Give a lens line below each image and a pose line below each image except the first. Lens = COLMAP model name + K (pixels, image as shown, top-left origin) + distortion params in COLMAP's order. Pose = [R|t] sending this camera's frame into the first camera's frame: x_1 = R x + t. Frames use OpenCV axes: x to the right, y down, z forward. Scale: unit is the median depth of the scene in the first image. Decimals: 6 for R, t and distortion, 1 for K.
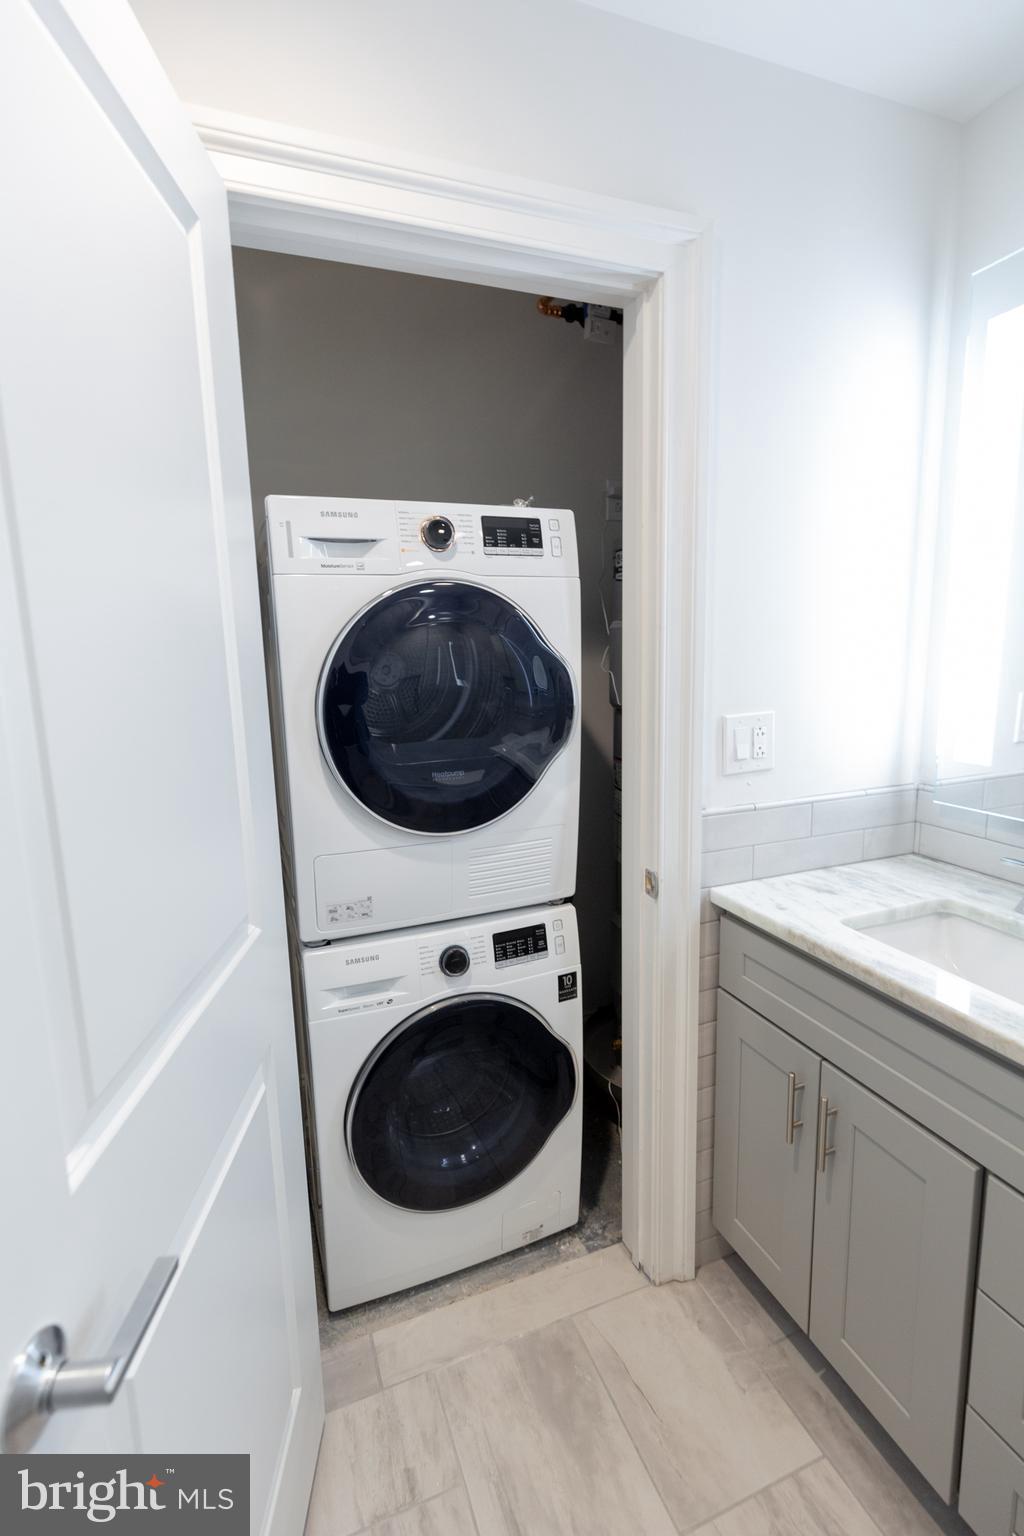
lens RADIAL K [[707.3, 0, 512.0], [0, 707.3, 768.0], [0, 0, 1]] dist [0.006238, 0.000338]
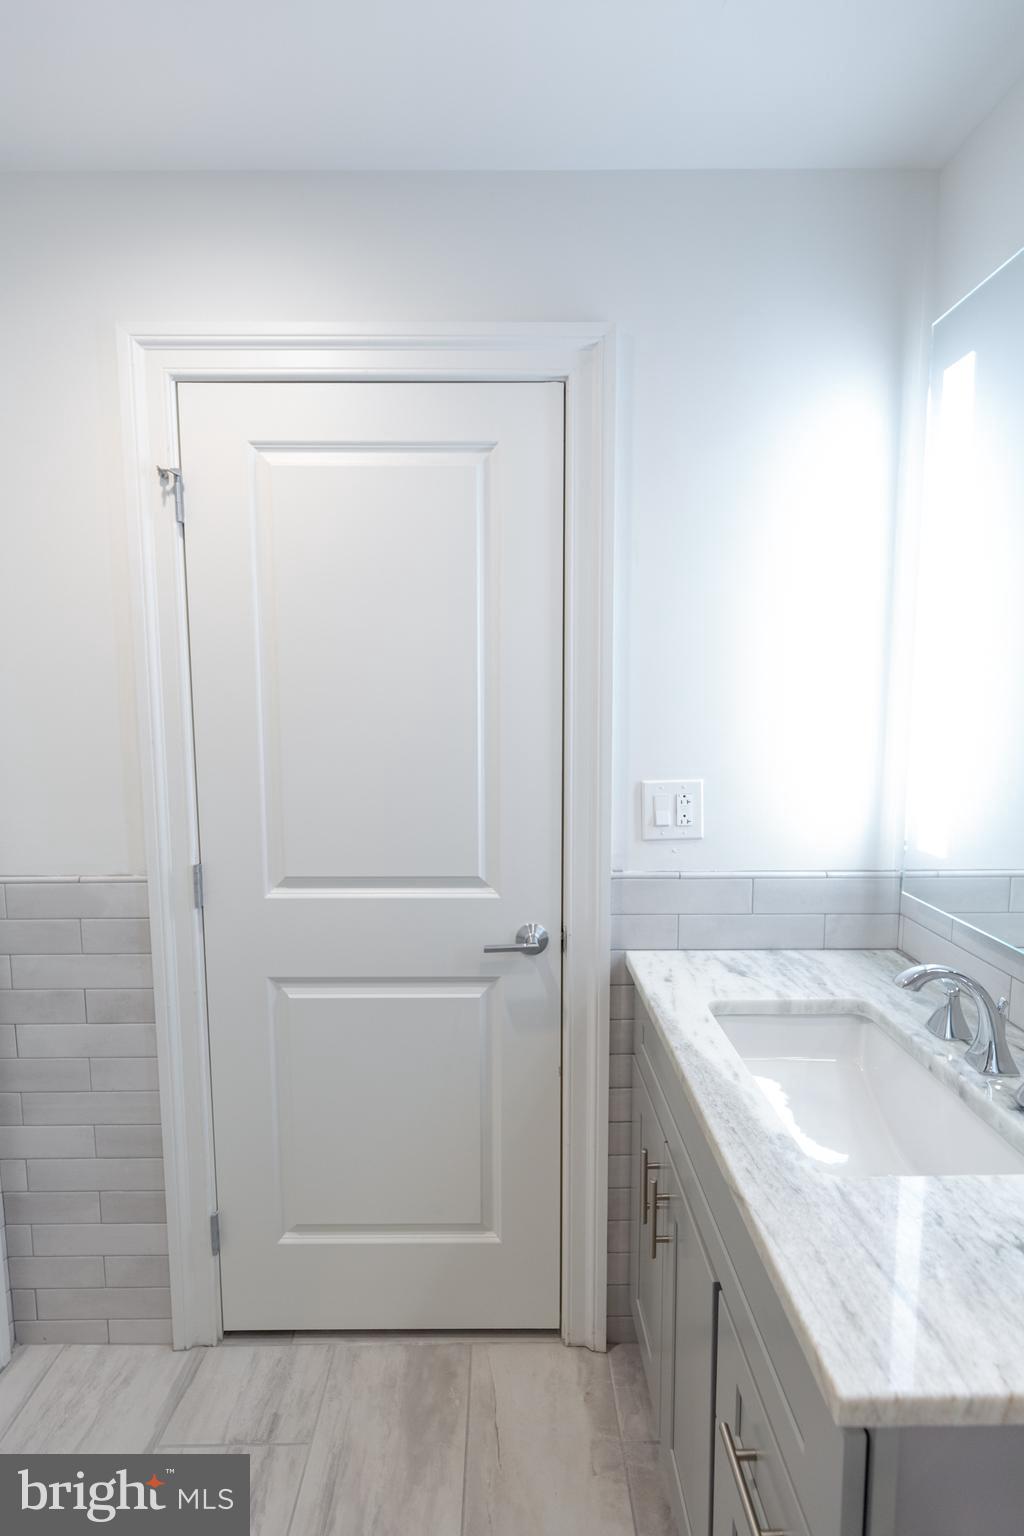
lens RADIAL K [[697.6, 0, 509.3], [0, 697.6, 769.6], [0, 0, 1]] dist [0.003746, 0.000555]
pose [[0.935903, 0.061837, -0.346789, 0.465249], [-0.081267, 0.995817, -0.041753, -0.032749], [0.342756, 0.067259, 0.937014, -0.003468]]
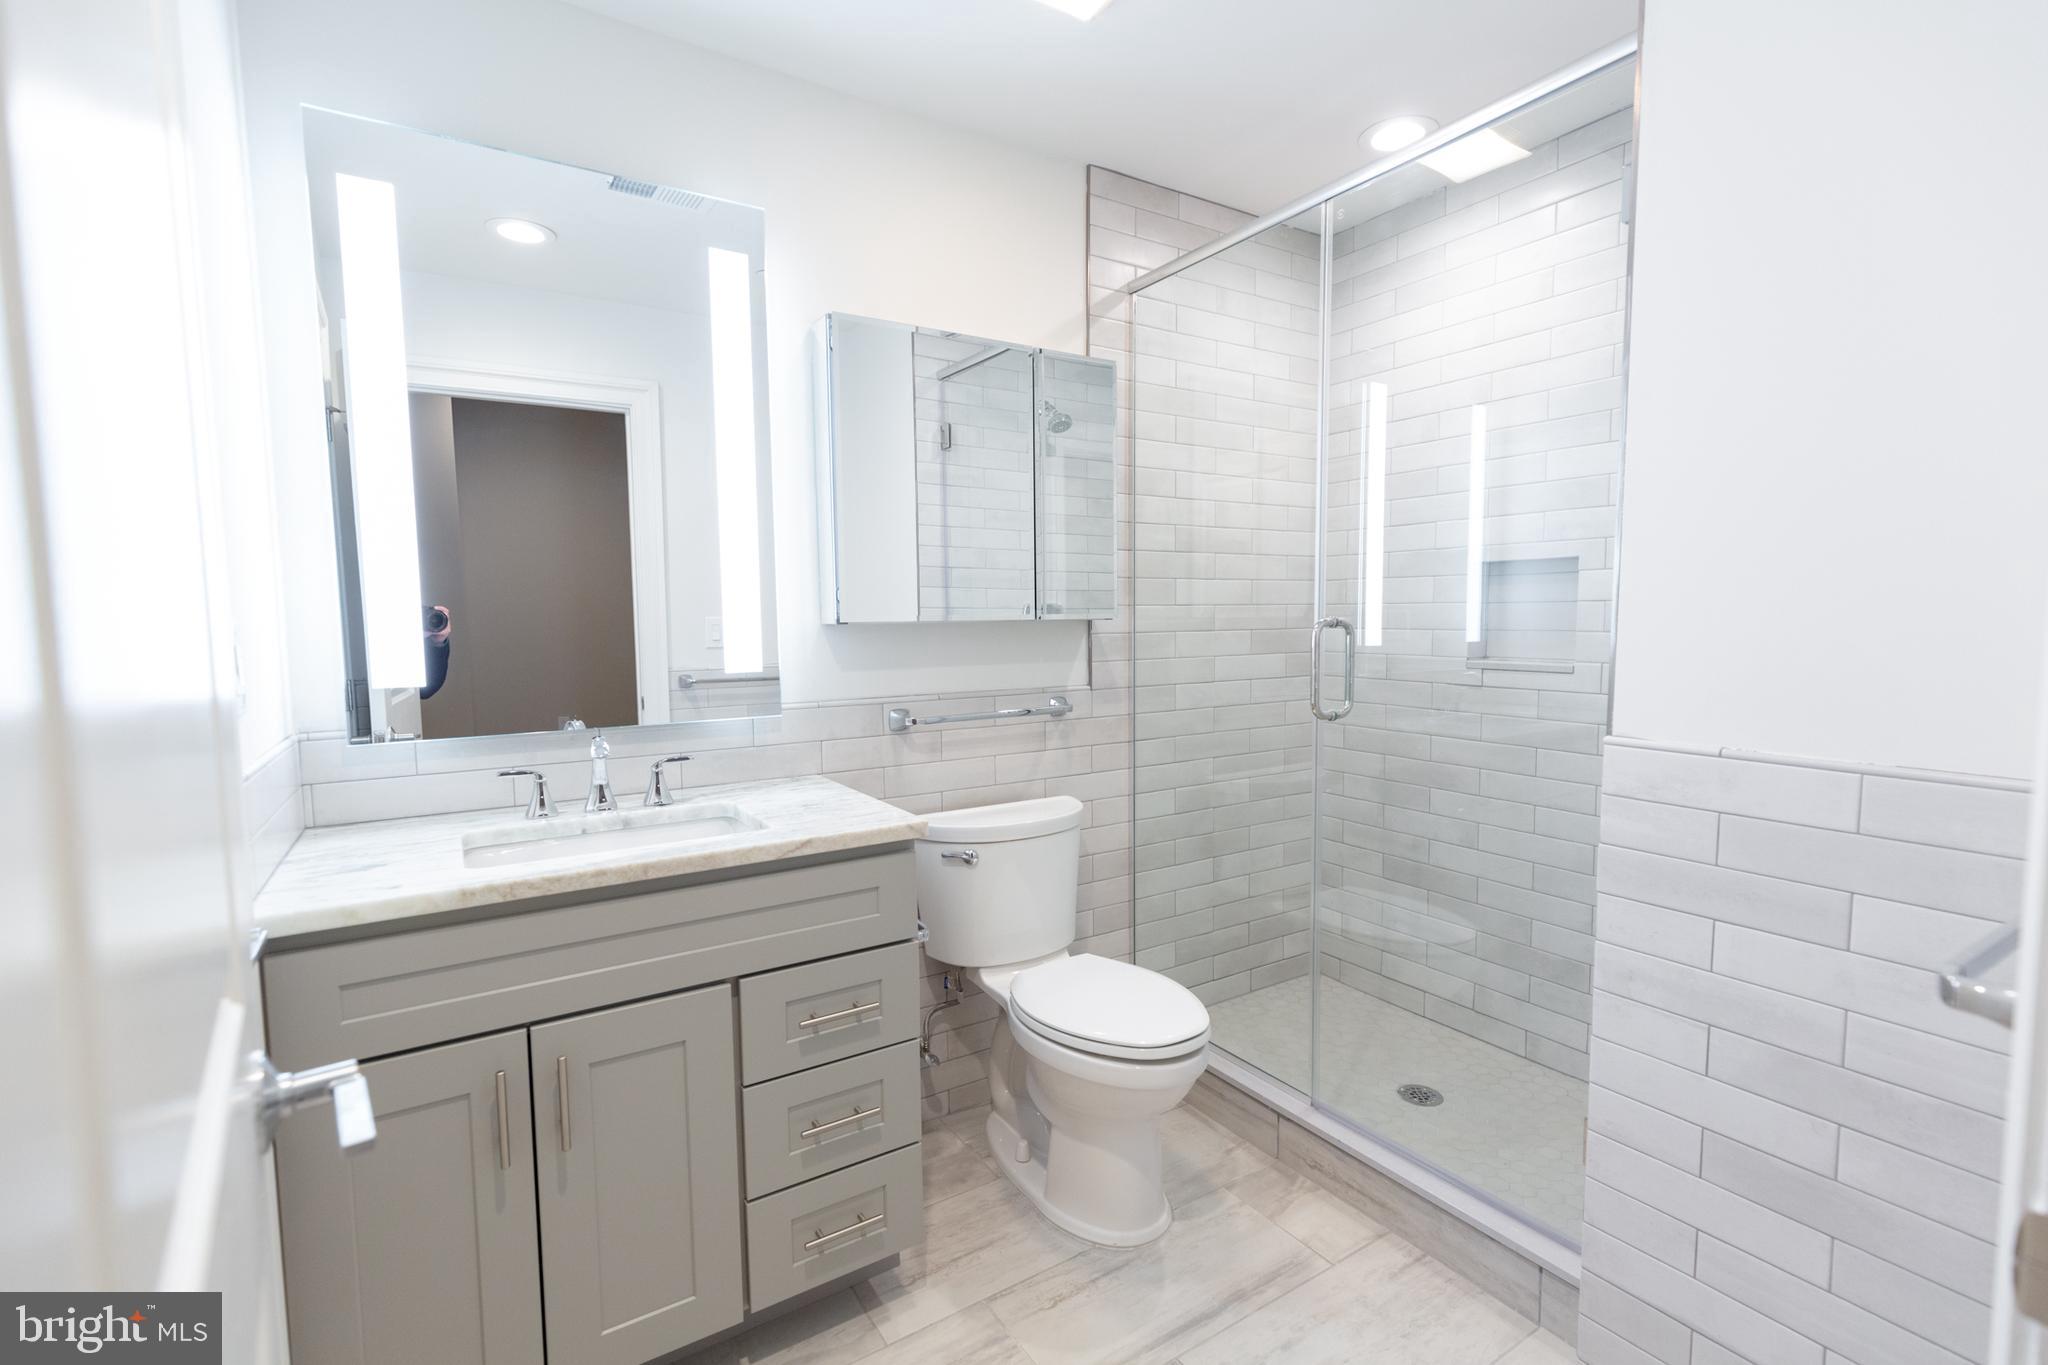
lens RADIAL K [[930.2, 0, 1043.1], [0, 930.2, 688.9], [0, 0, 1]] dist [0.003746, 0.000555]
pose [[-0.204143, -0.053904, 0.977456, -0.614375], [0.187759, 0.977789, 0.093137, 0.037009], [-0.960766, 0.202540, -0.189488, 0.486031]]
